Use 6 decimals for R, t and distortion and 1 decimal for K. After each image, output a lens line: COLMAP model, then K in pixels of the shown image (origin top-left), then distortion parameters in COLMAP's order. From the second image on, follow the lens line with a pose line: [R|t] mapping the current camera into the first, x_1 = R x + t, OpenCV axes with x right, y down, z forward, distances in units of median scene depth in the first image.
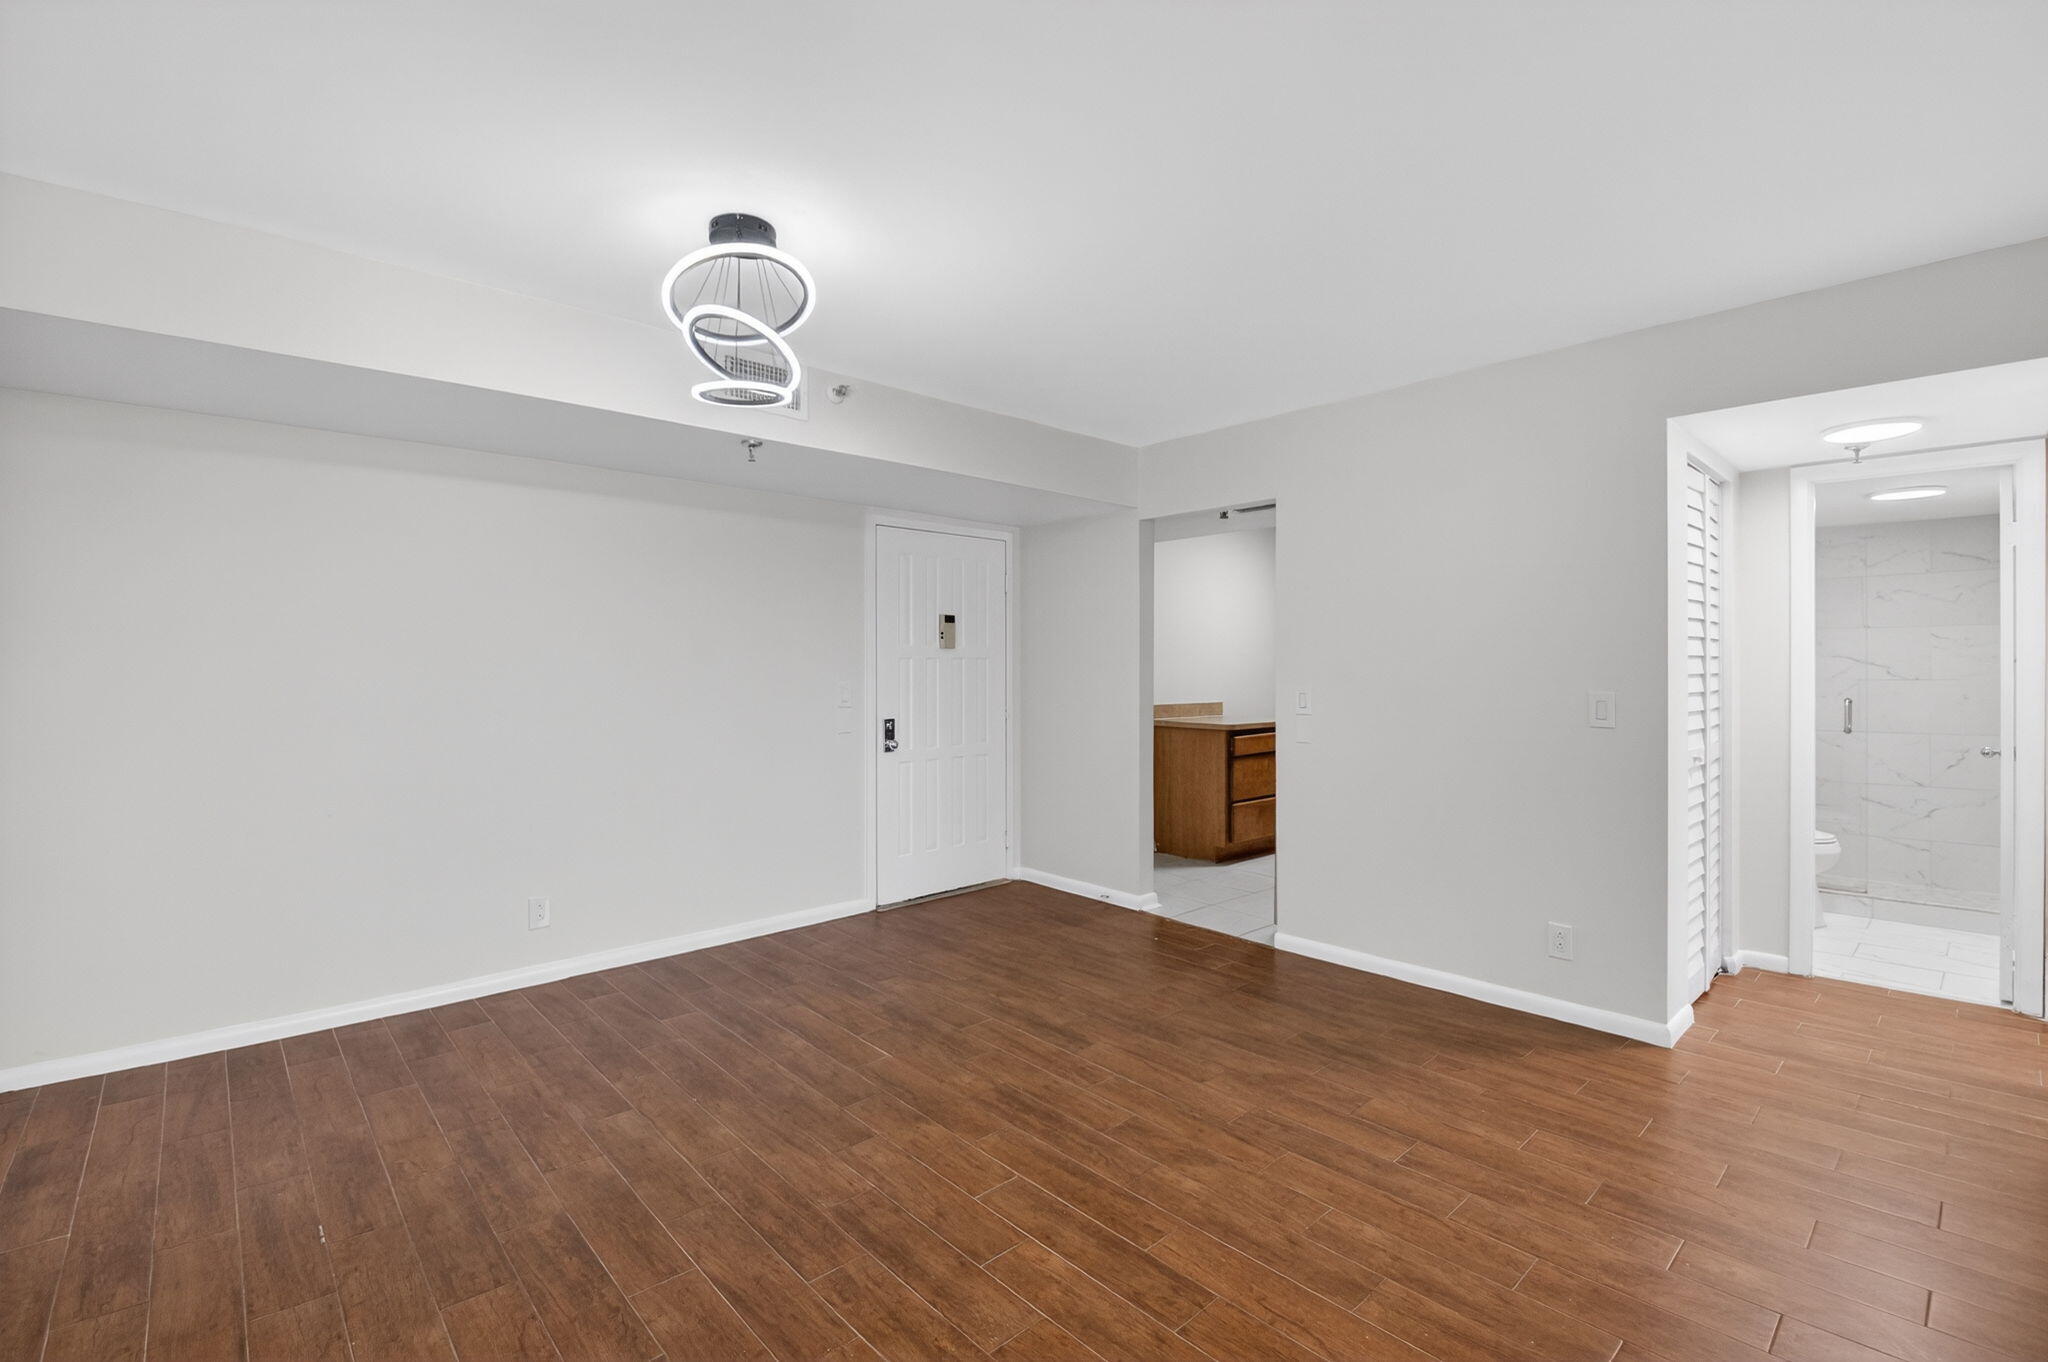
lens RADIAL K [[902.9, 0, 1019.1], [0, 902.9, 678.6], [0, 0, 1]] dist [0.002449, -0.021972]
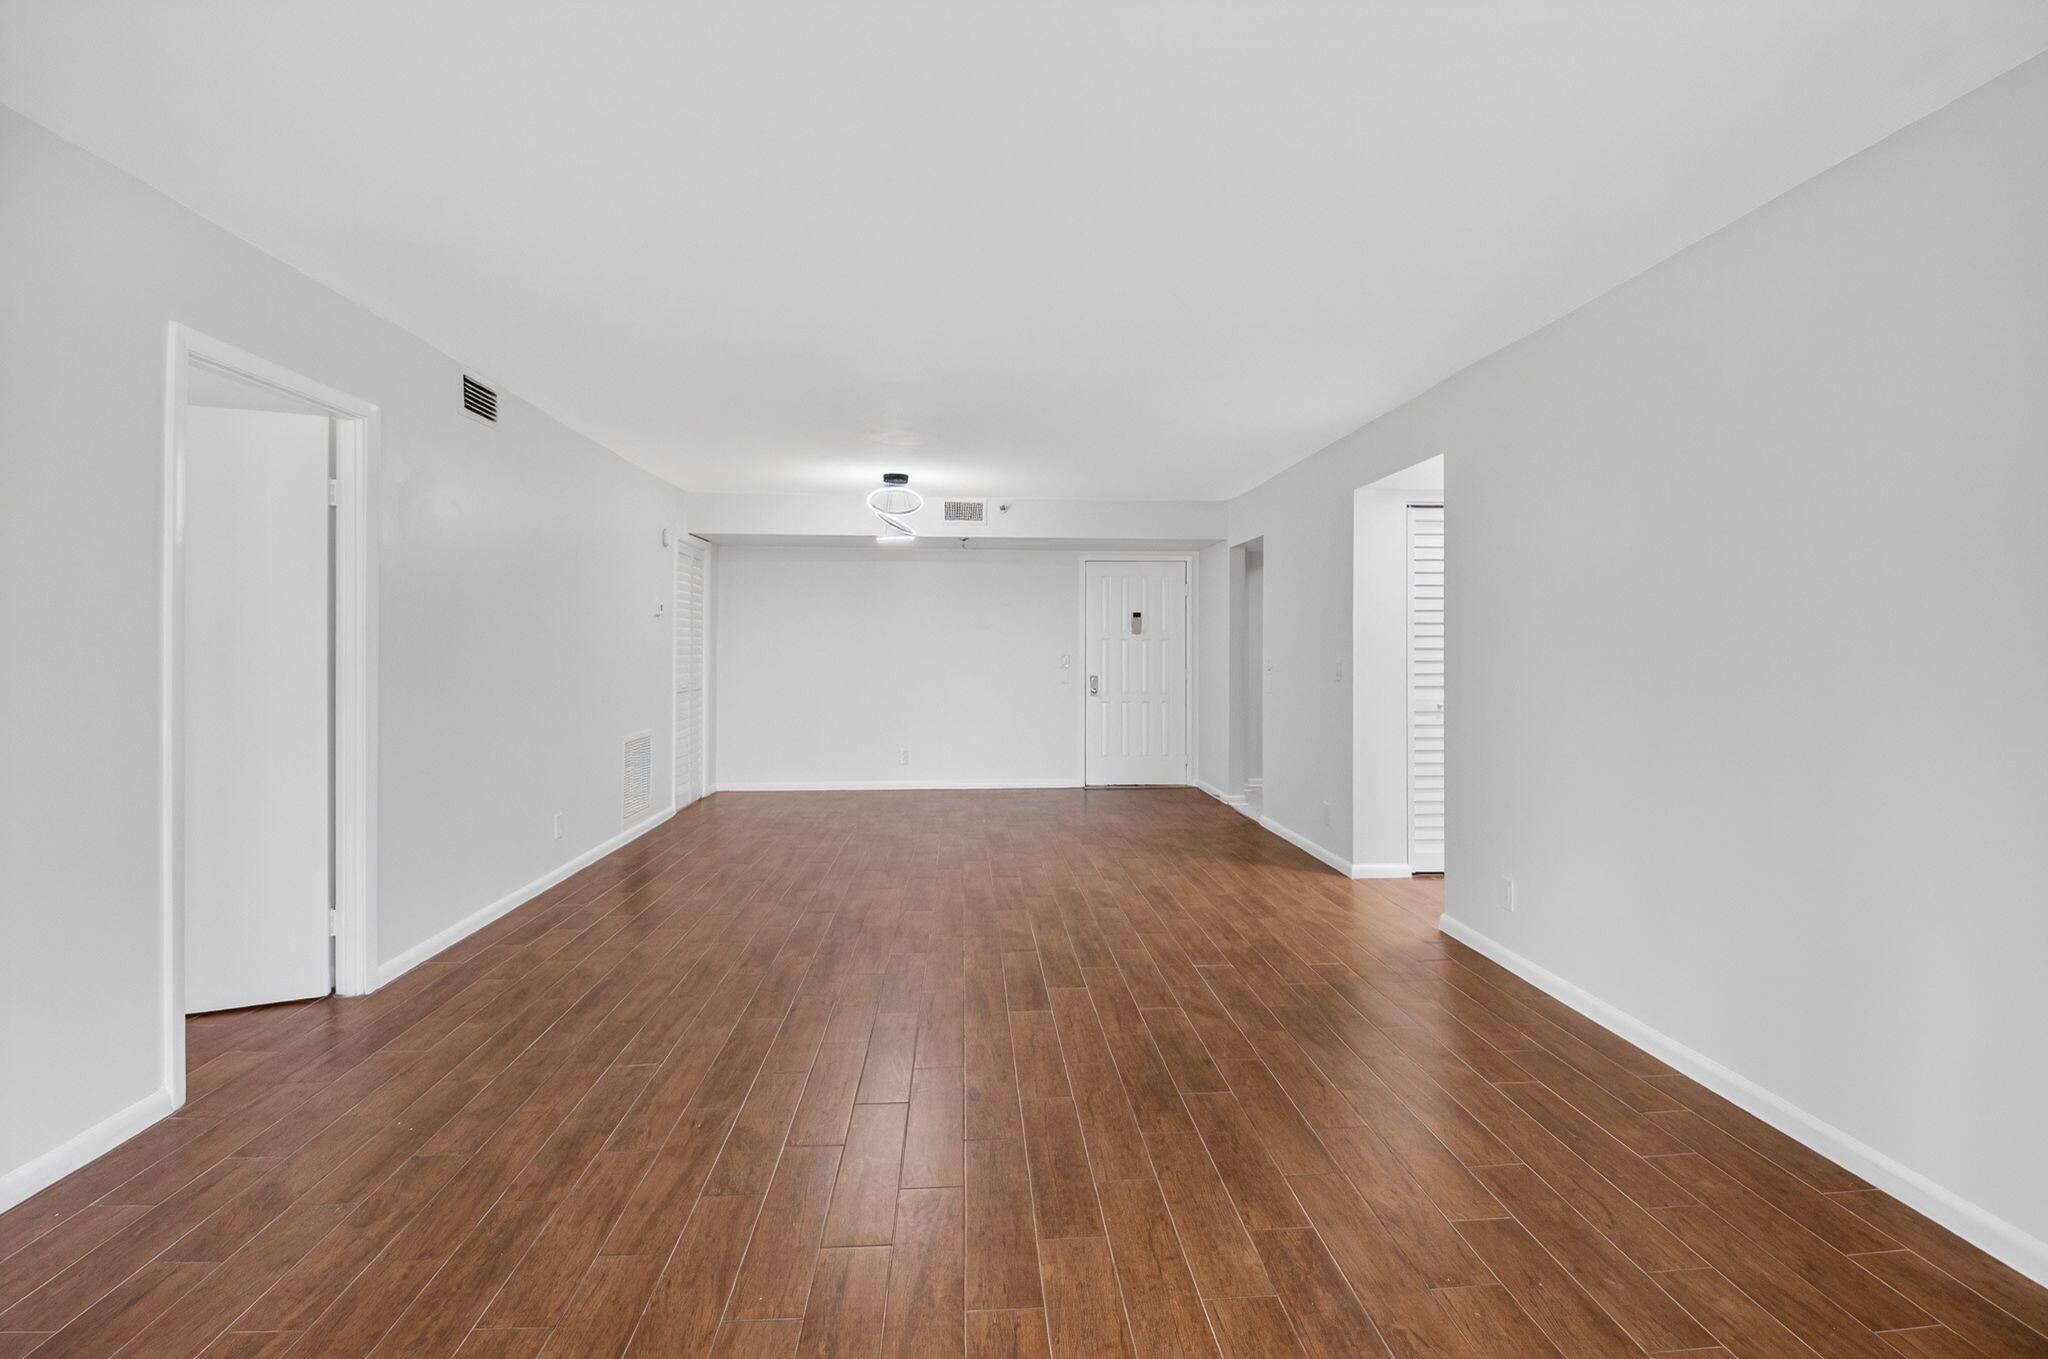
lens RADIAL K [[914.3, 0, 1030.0], [0, 914.3, 652.8], [0, 0, 1]] dist [0.019322, -0.028937]
pose [[0.787079, 0.005897, -0.616824, 1.581100], [-0.012262, 0.999906, -0.006087, 0.027057], [0.616730, 0.012354, 0.787077, -0.817979]]
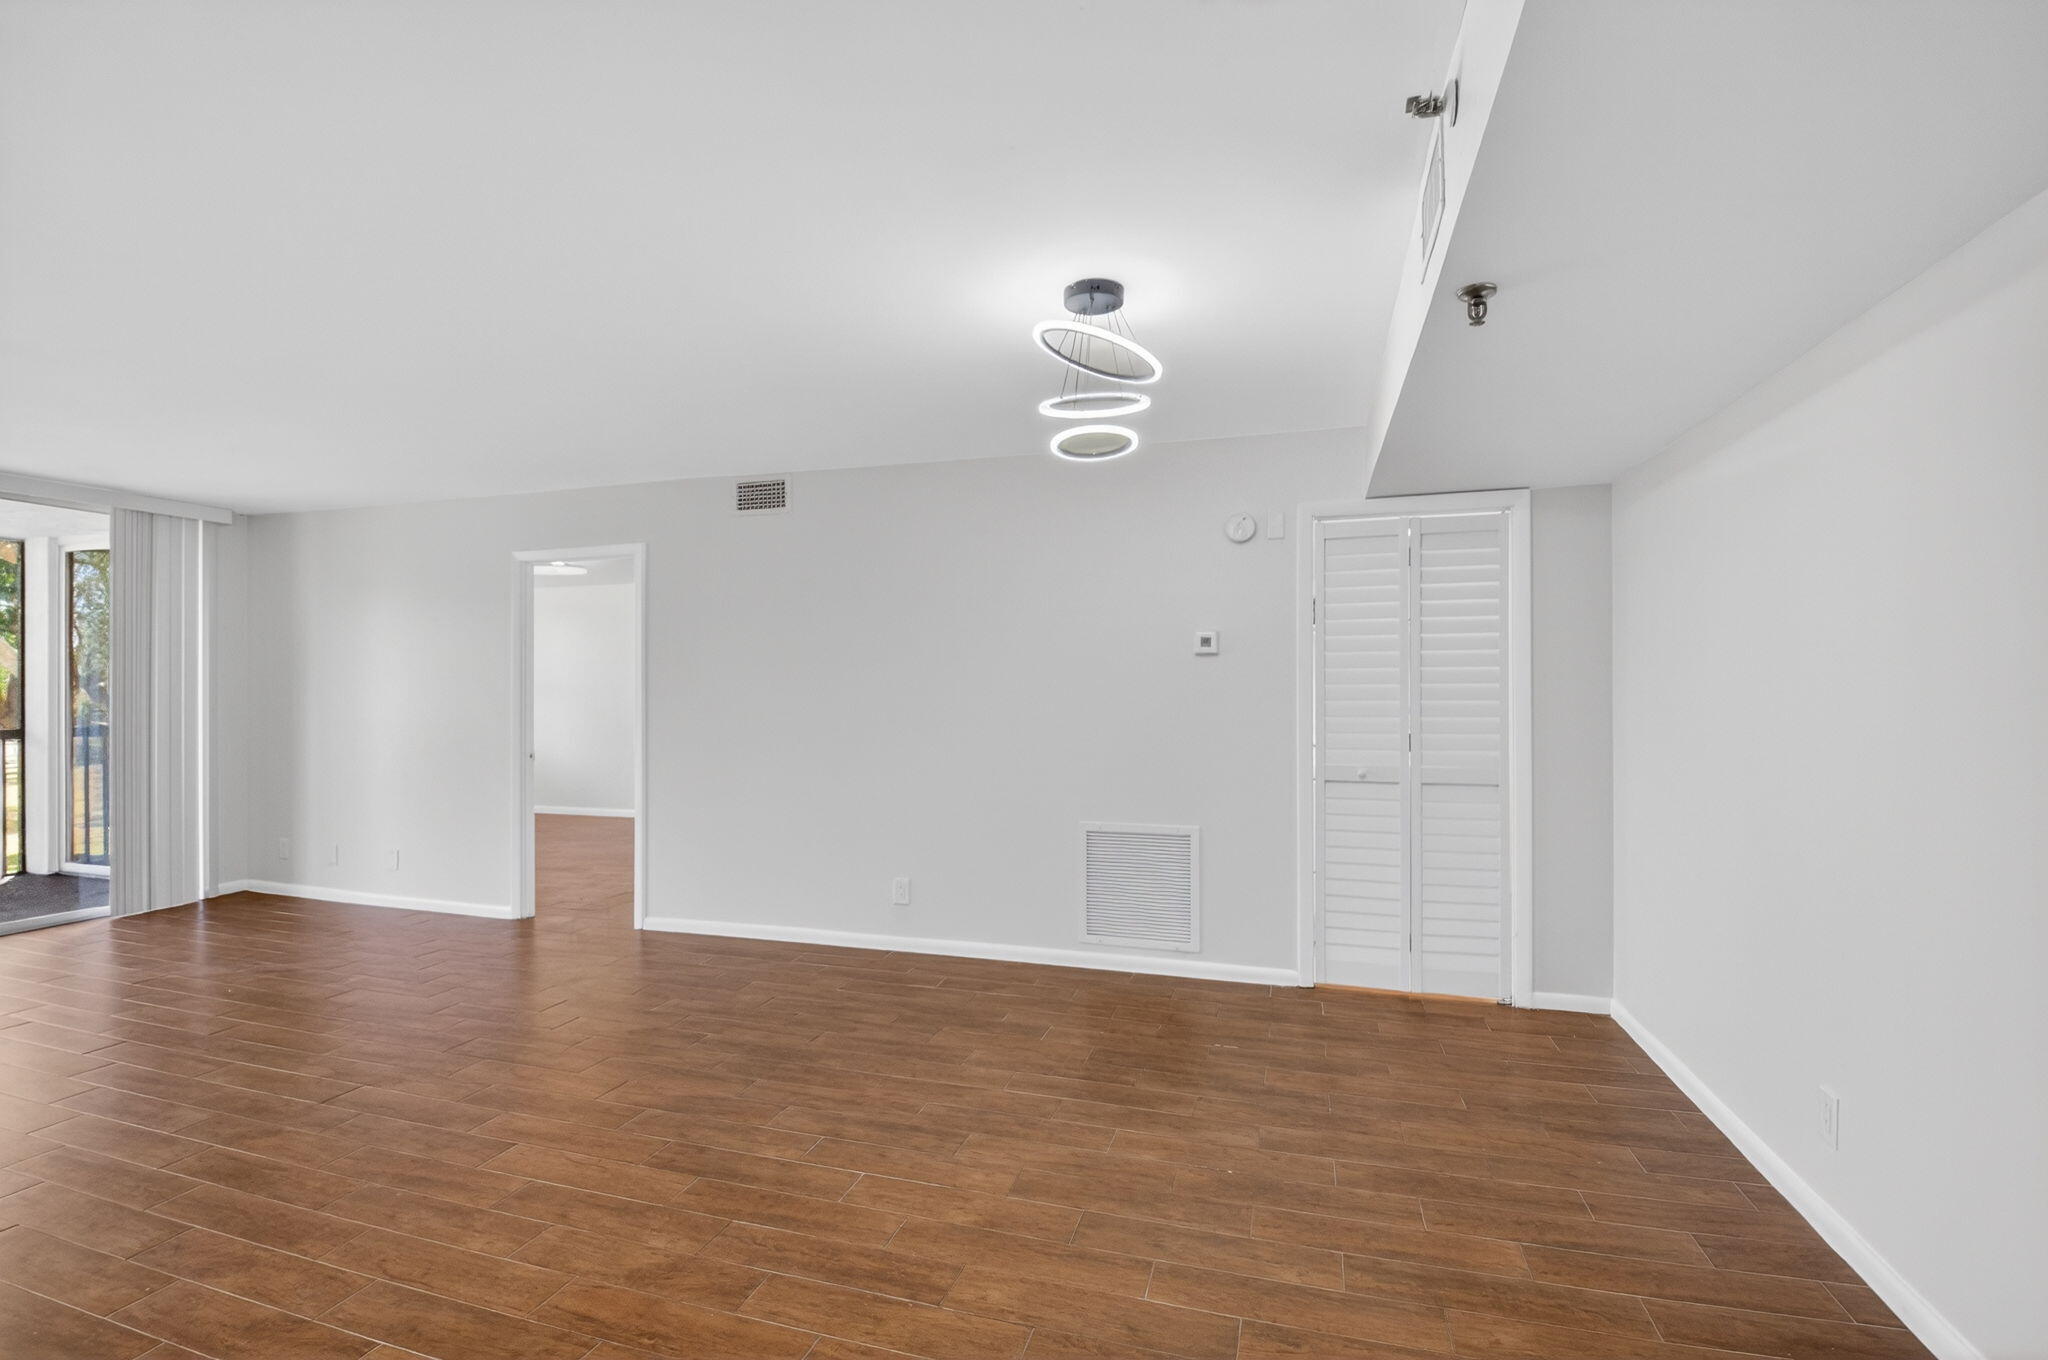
lens RADIAL K [[922.6, 0, 1007.4], [0, 922.6, 688.9], [0, 0, 1]] dist [0.020258, -0.030692]
pose [[-0.864132, -0.002058, -0.503261, 0.331203], [-0.005439, 0.999971, 0.005250, -0.024144], [0.503236, 0.007275, -0.864118, 1.838490]]
